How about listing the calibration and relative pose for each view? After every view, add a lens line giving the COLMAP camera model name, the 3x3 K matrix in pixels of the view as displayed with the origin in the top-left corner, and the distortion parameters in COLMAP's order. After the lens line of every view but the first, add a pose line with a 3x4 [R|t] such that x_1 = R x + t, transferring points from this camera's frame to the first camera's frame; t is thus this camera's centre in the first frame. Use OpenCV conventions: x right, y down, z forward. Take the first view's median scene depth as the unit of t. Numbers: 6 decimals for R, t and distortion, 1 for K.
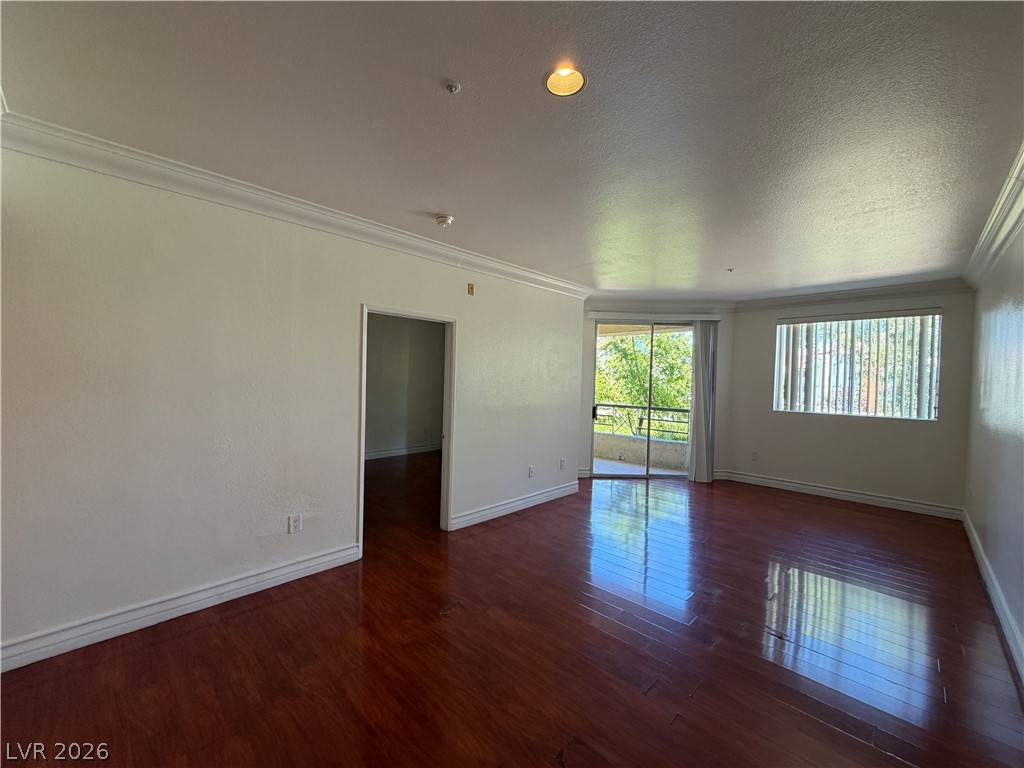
lens RADIAL K [[410.2, 0, 507.6], [0, 410.2, 387.9], [0, 0, 1]] dist [0.002645, 0.000312]
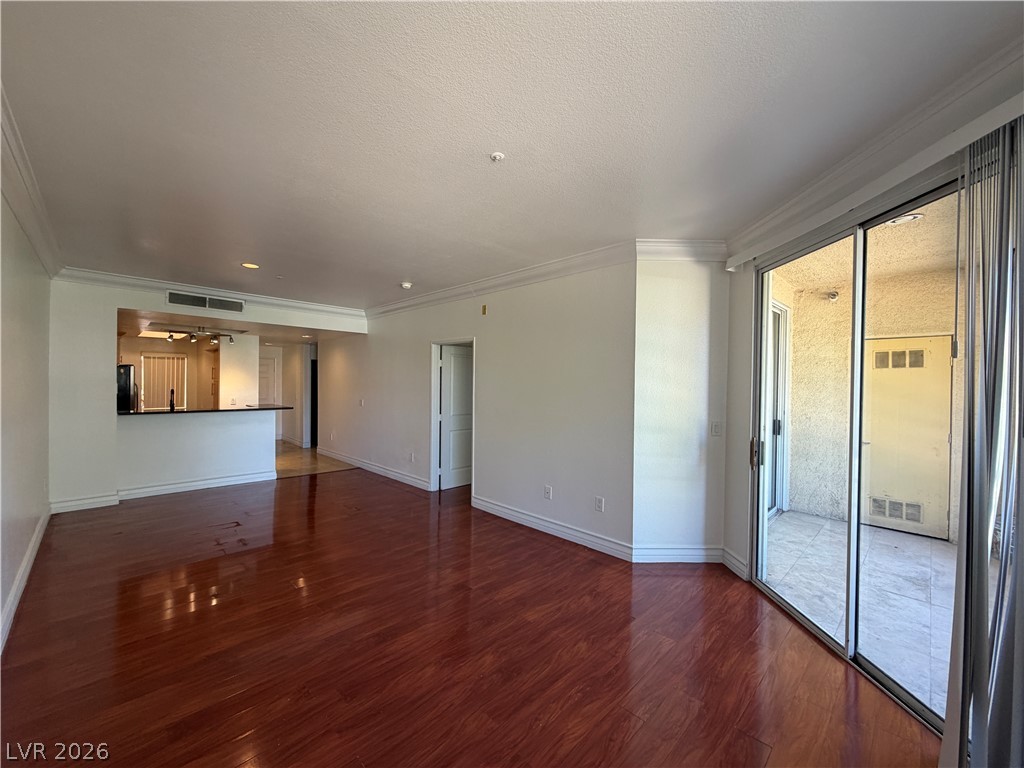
lens RADIAL K [[410.2, 0, 510.2], [0, 410.2, 386.1], [0, 0, 1]] dist [0.002645, 0.000312]
pose [[-0.010791, -0.014113, -0.999842, 0.786406], [-0.035663, 0.999270, -0.013720, -0.004140], [0.999306, 0.035510, -0.011287, 0.782545]]
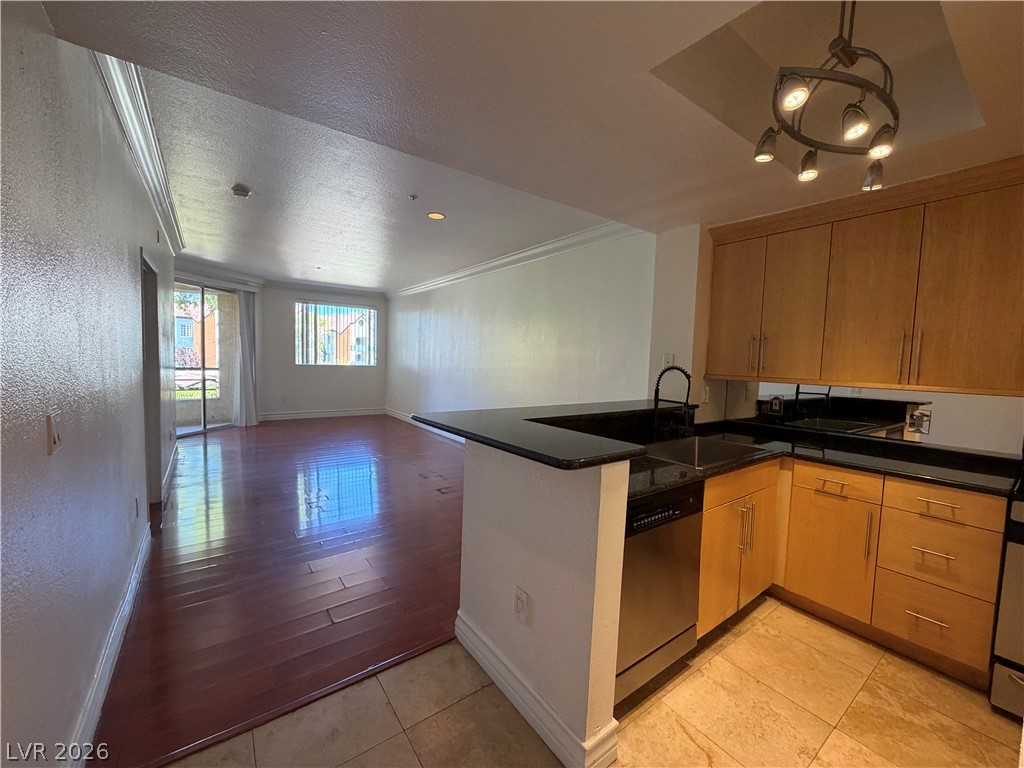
lens RADIAL K [[410.2, 0, 511.5], [0, 410.2, 383.1], [0, 0, 1]] dist [0.002645, 0.000312]
pose [[0.156485, -0.081256, 0.984332, -0.626184], [-0.004423, 0.996543, 0.082967, -0.000407], [-0.987670, -0.017337, 0.155584, 0.061700]]
